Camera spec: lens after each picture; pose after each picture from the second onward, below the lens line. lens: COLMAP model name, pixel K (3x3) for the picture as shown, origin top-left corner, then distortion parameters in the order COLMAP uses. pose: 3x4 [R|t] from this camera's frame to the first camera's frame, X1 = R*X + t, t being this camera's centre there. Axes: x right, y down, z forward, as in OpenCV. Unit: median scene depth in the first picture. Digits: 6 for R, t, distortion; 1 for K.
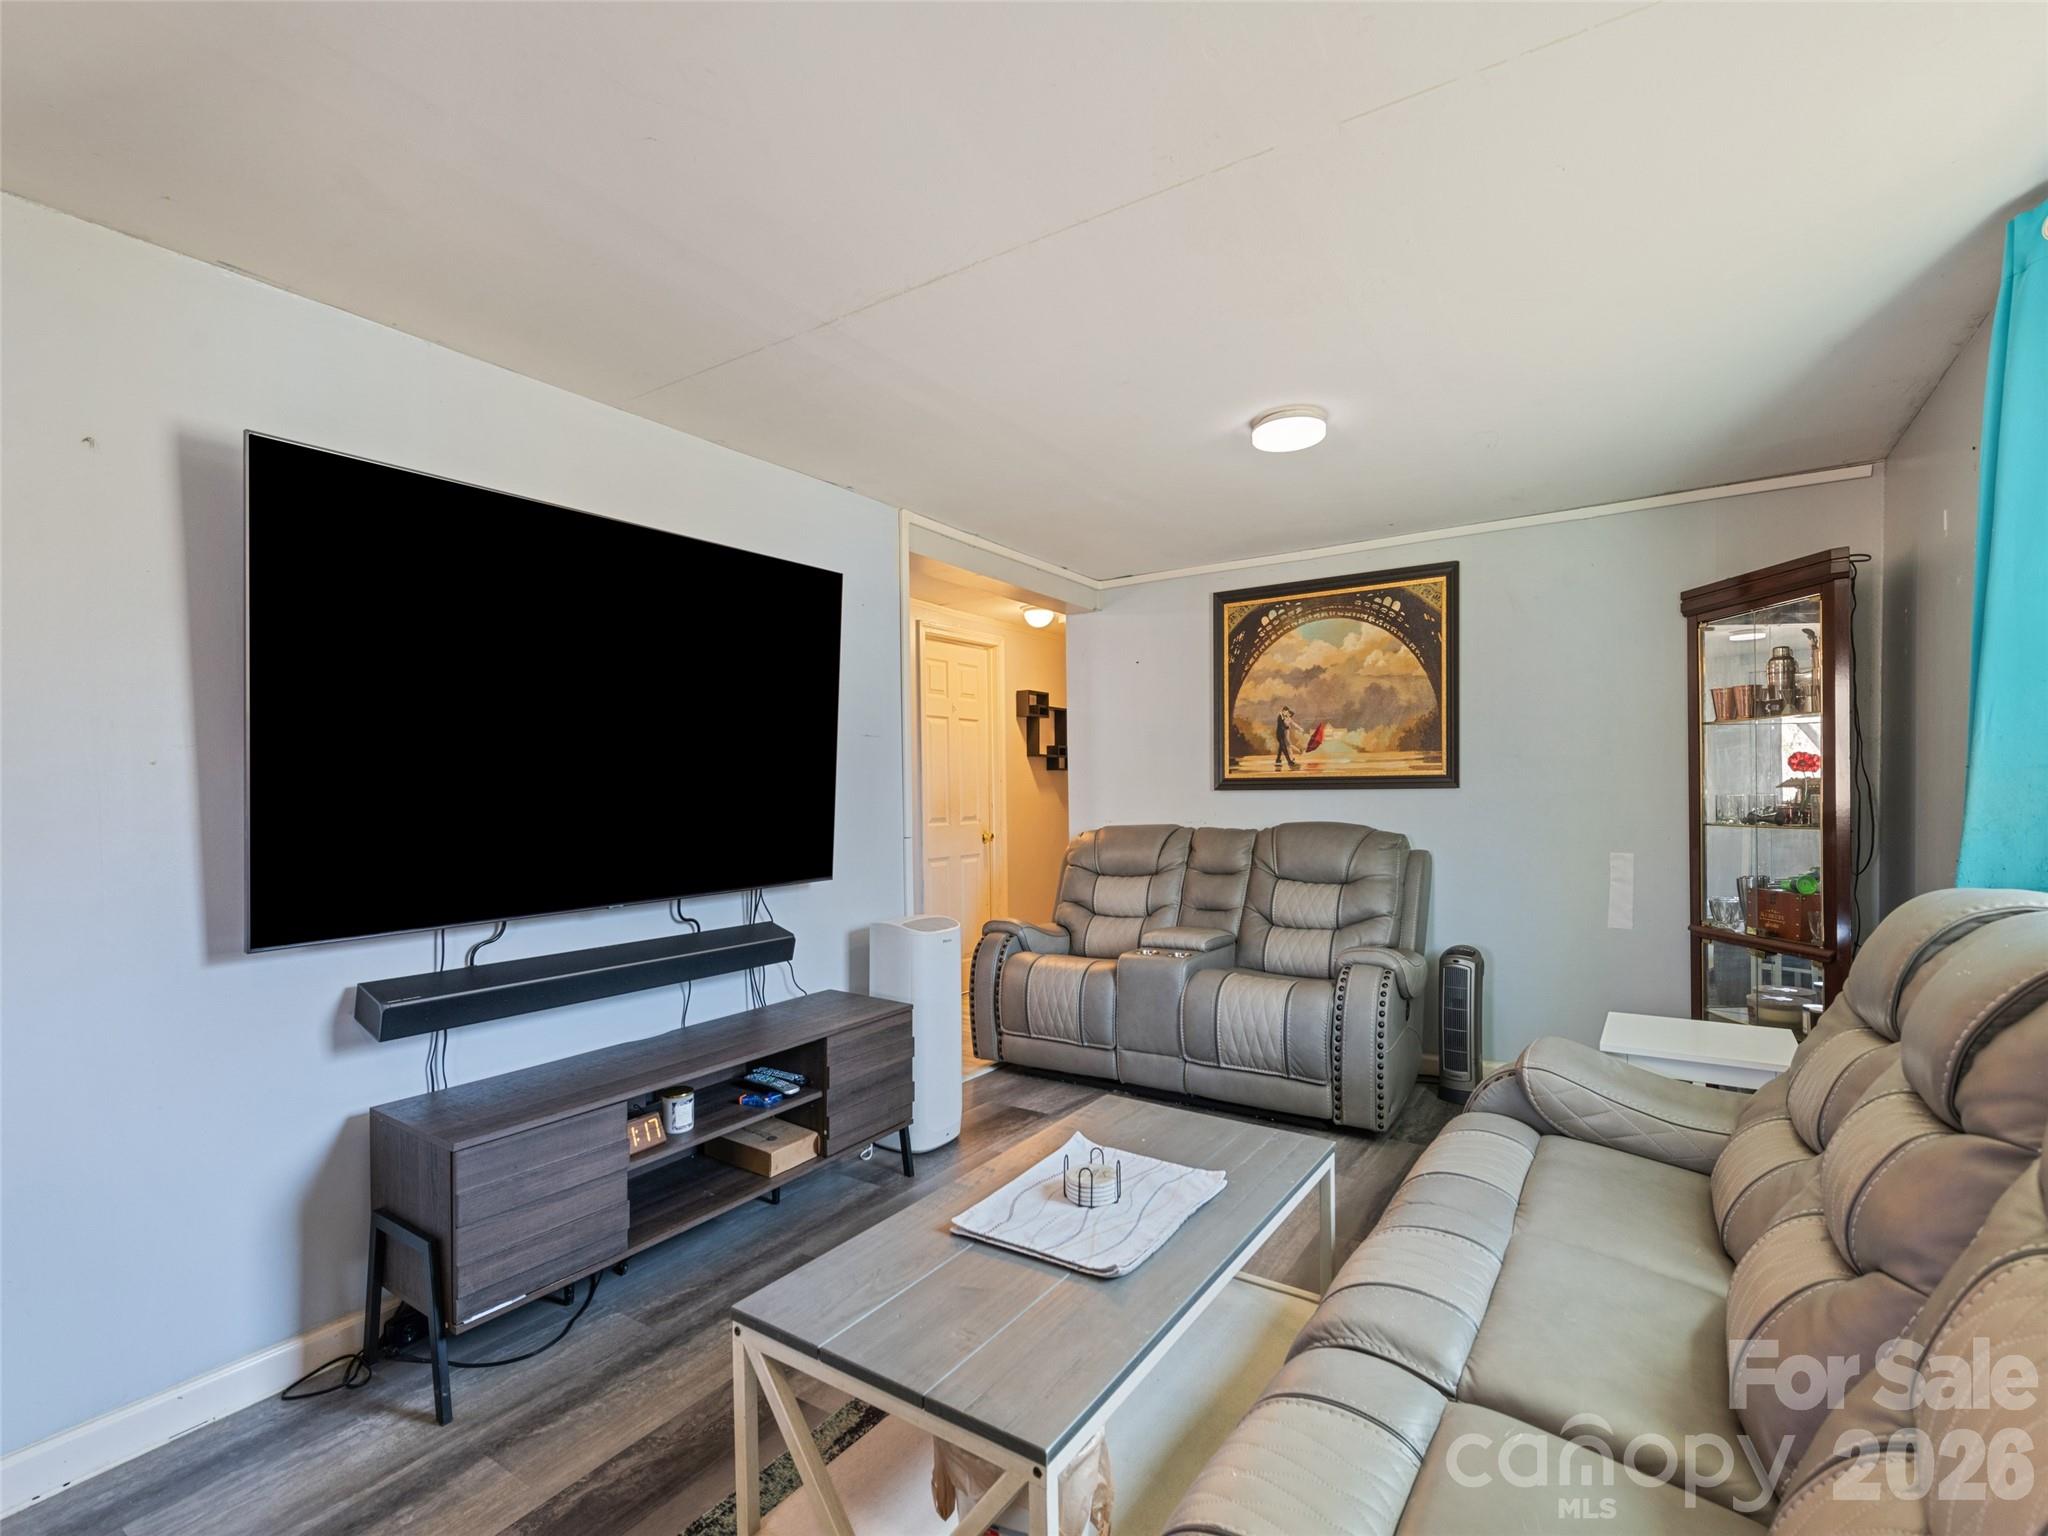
lens RADIAL K [[953.7, 0, 1024.0], [0, 953.7, 768.0], [0, 0, 1]] dist [0.000223, -0.000007]
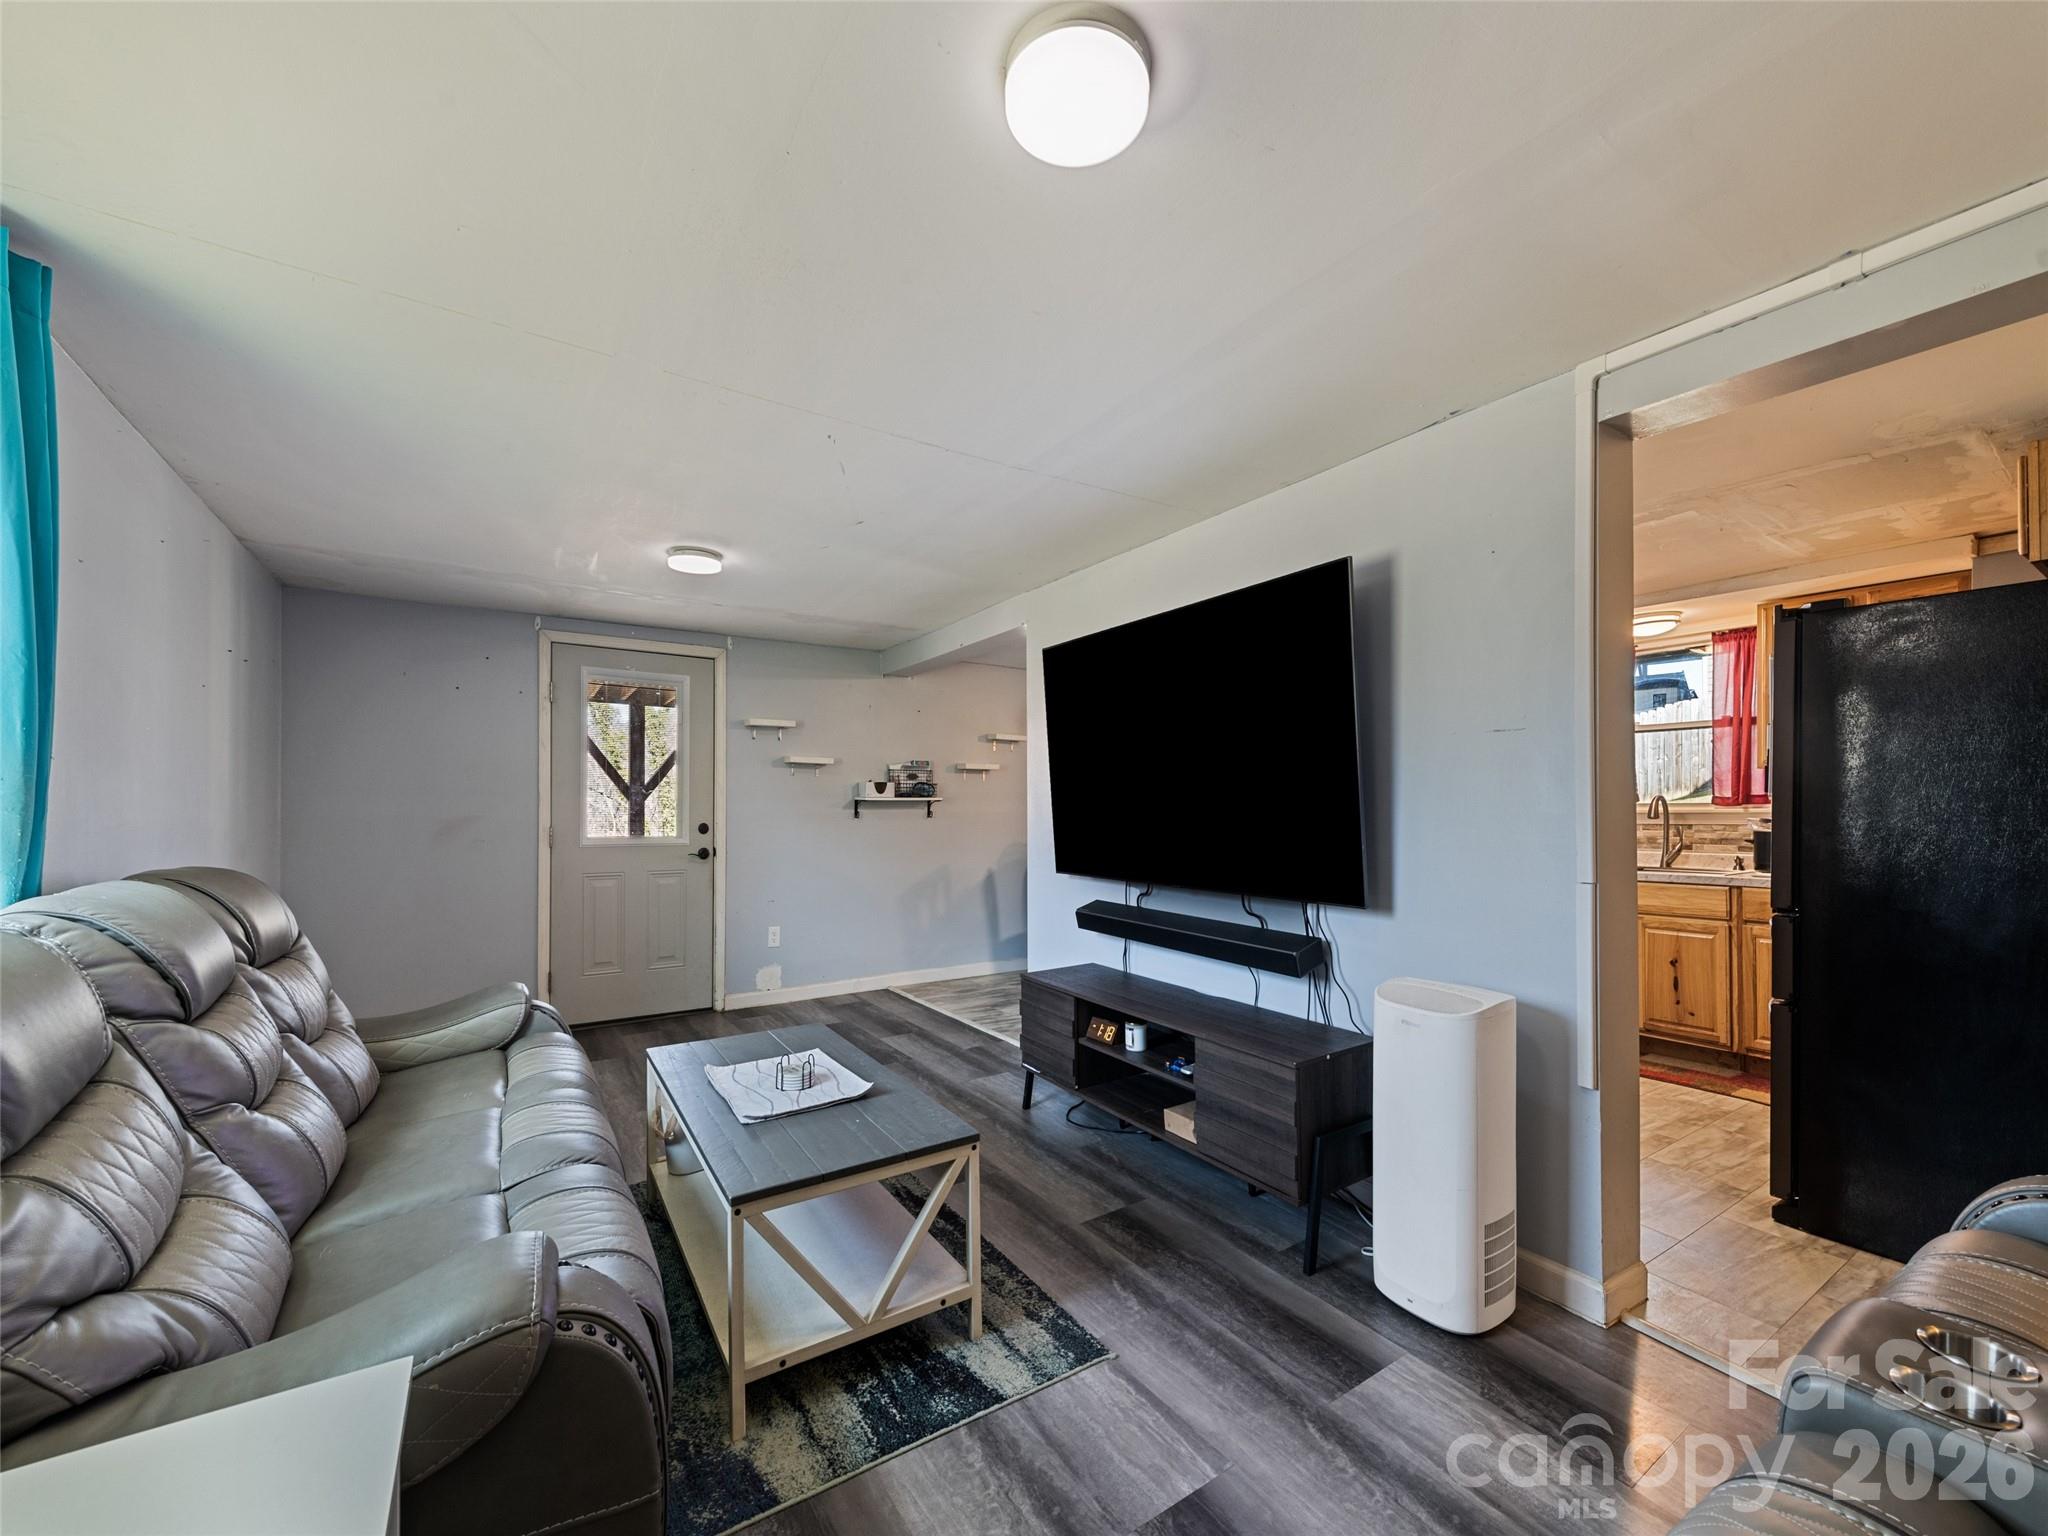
lens RADIAL K [[804.8, 0, 1023.7], [0, 804.8, 793.6], [0, 0, 1]] dist [0.001781, -0.000040]
pose [[-0.395476, -0.008366, -0.918438, 0.778260], [0.014366, 0.999780, -0.015293, 0.025031], [0.918364, -0.019242, -0.395269, 1.324333]]
